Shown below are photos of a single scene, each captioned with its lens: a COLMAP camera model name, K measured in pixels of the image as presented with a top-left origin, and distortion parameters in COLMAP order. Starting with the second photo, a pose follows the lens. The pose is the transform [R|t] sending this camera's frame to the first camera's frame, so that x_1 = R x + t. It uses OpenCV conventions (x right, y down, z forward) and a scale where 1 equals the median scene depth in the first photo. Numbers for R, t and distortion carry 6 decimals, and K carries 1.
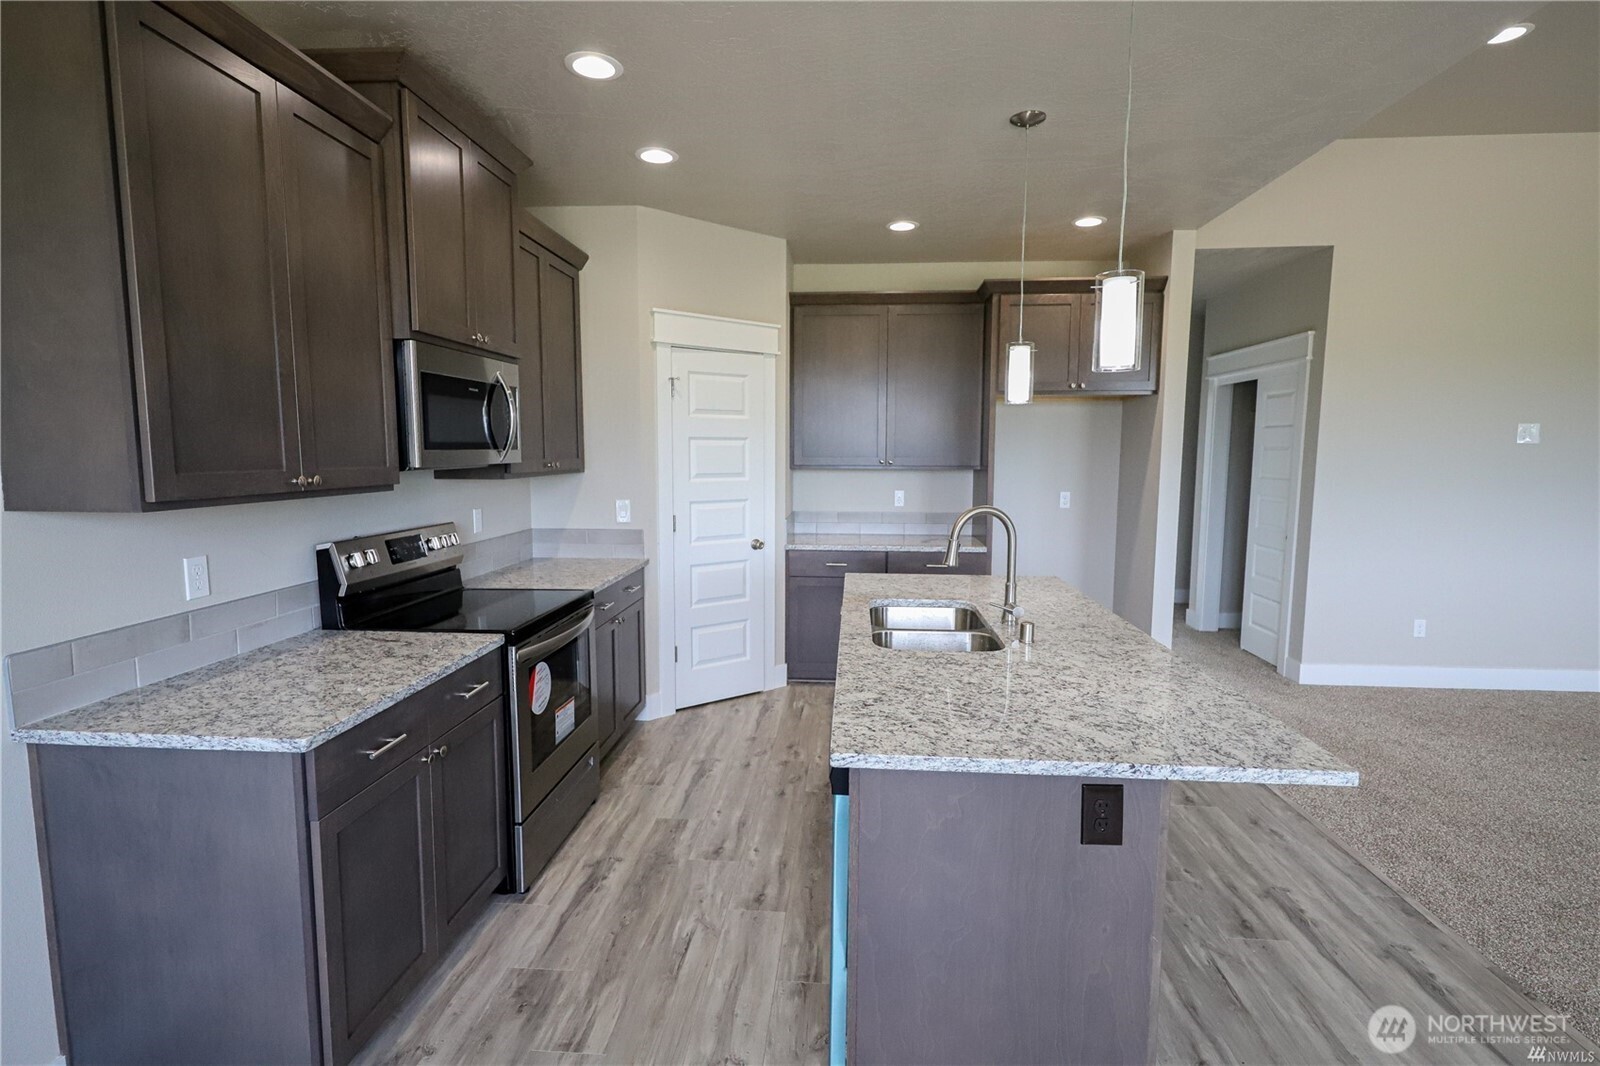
lens RADIAL K [[772.1, 0, 797.1], [0, 772.1, 529.0], [0, 0, 1]] dist [0.015692, -0.006943]
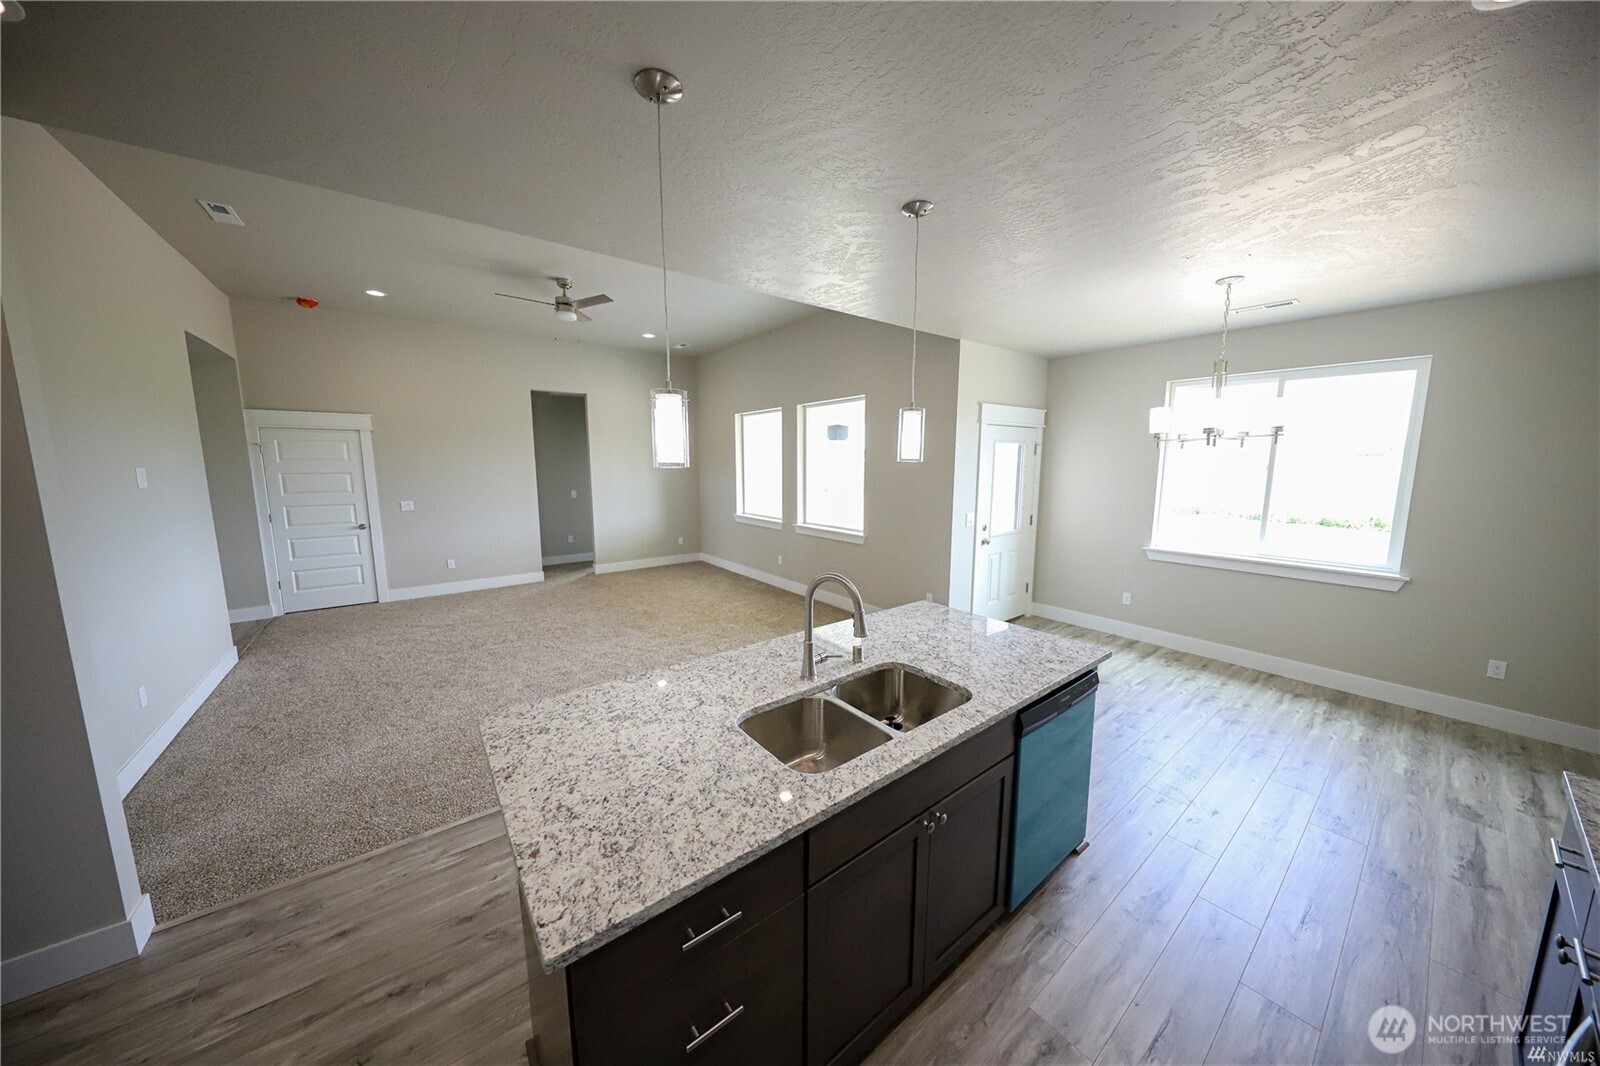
lens RADIAL K [[508.1, 0, 804.1], [0, 508.1, 527.1], [0, 0, 1]] dist [-0.006911, -0.000241]
pose [[-0.674237, -0.100402, 0.731659, -0.216889], [0.077429, 0.975645, 0.205235, -0.229069], [-0.734445, 0.195029, -0.650042, 1.444028]]
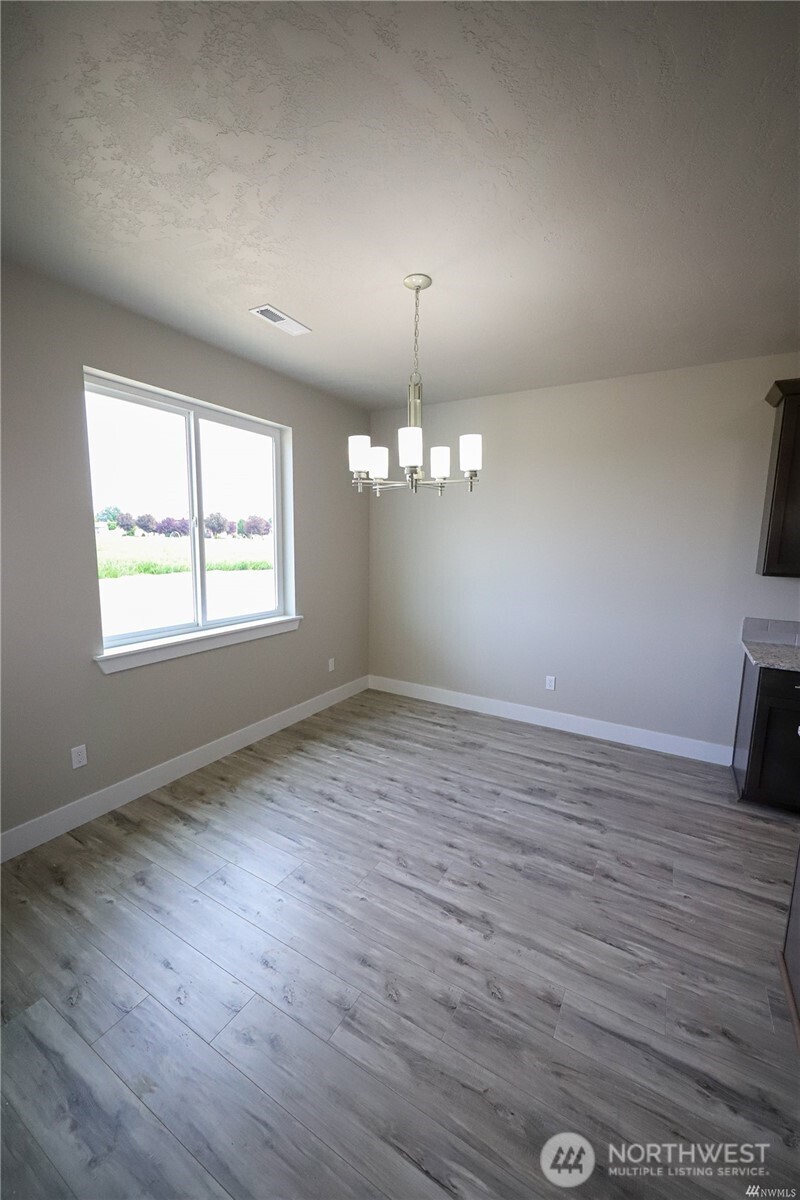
lens RADIAL K [[462.7, 0, 400.4], [0, 462.7, 601.4], [0, 0, 1]] dist [0.004020, 0.000113]
pose [[-0.443133, 0.113107, -0.889292, 0.834565], [-0.117233, 0.976178, 0.182575, -0.052889], [0.888757, 0.185159, -0.419317, 0.324733]]
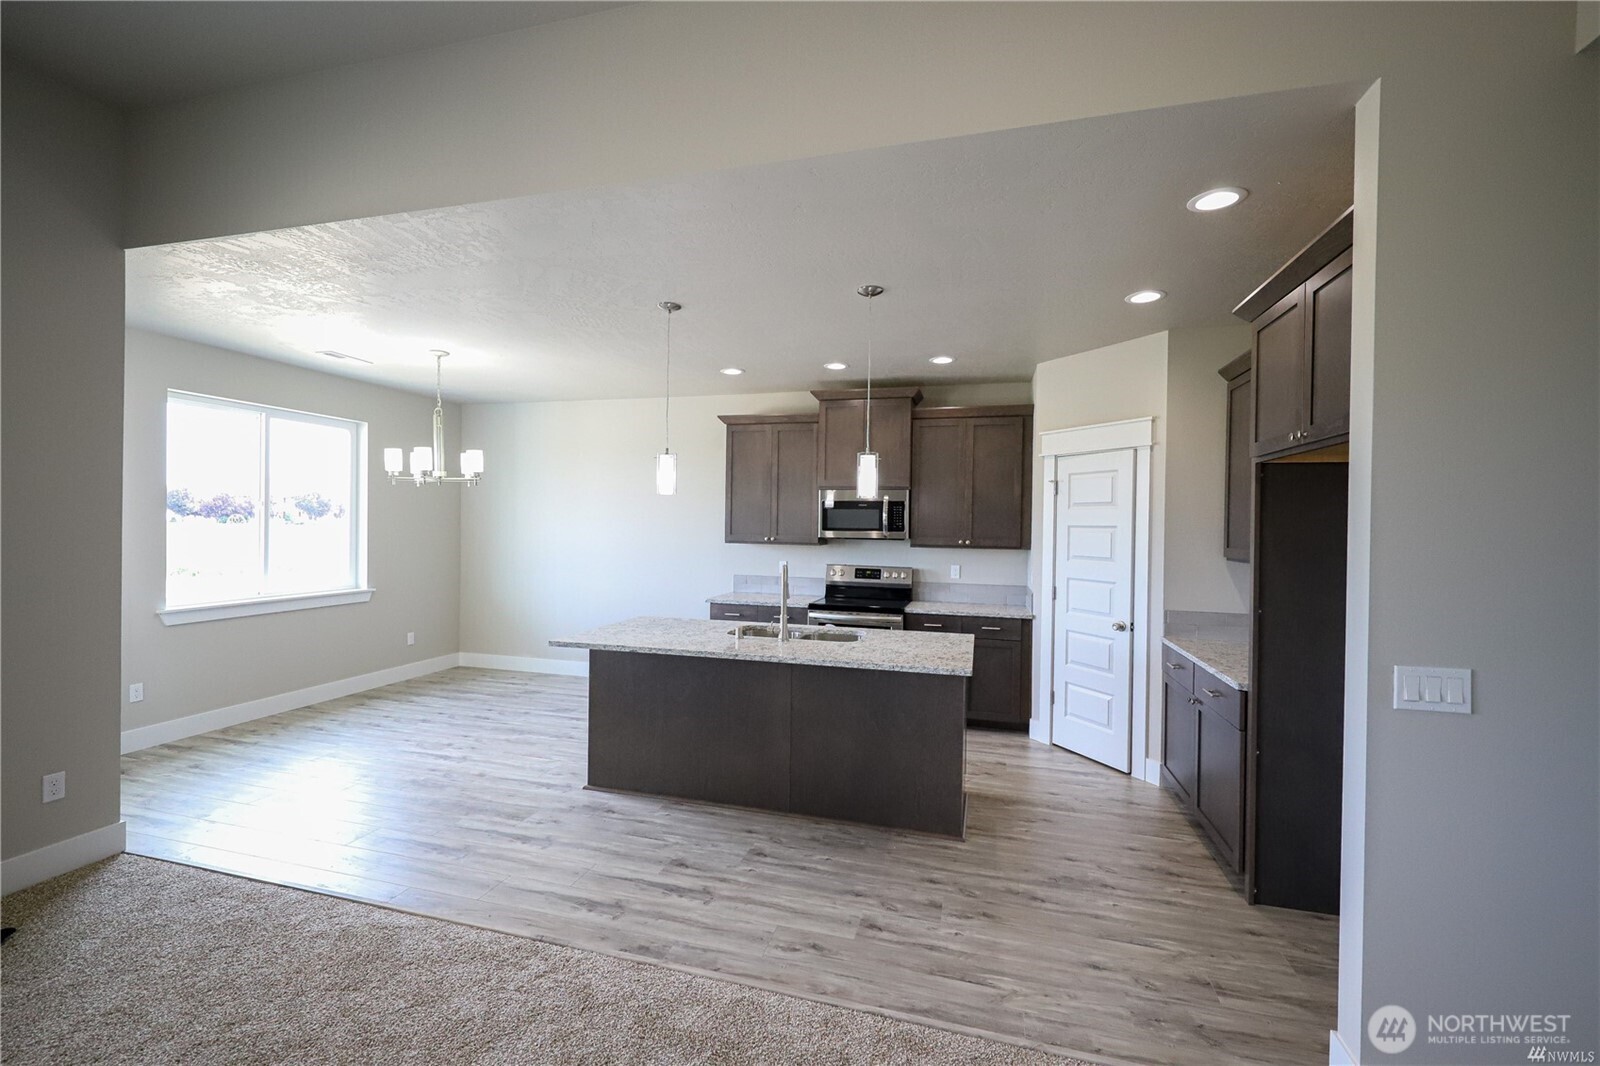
lens RADIAL K [[647.4, 0, 800.9], [0, 647.4, 529.1], [0, 0, 1]] dist [0.006884, -0.002173]
pose [[-0.190950, 0.000788, -0.981600, 1.596251], [-0.122689, 0.992139, 0.024663, -0.143930], [0.973902, 0.125140, -0.189352, 1.277777]]
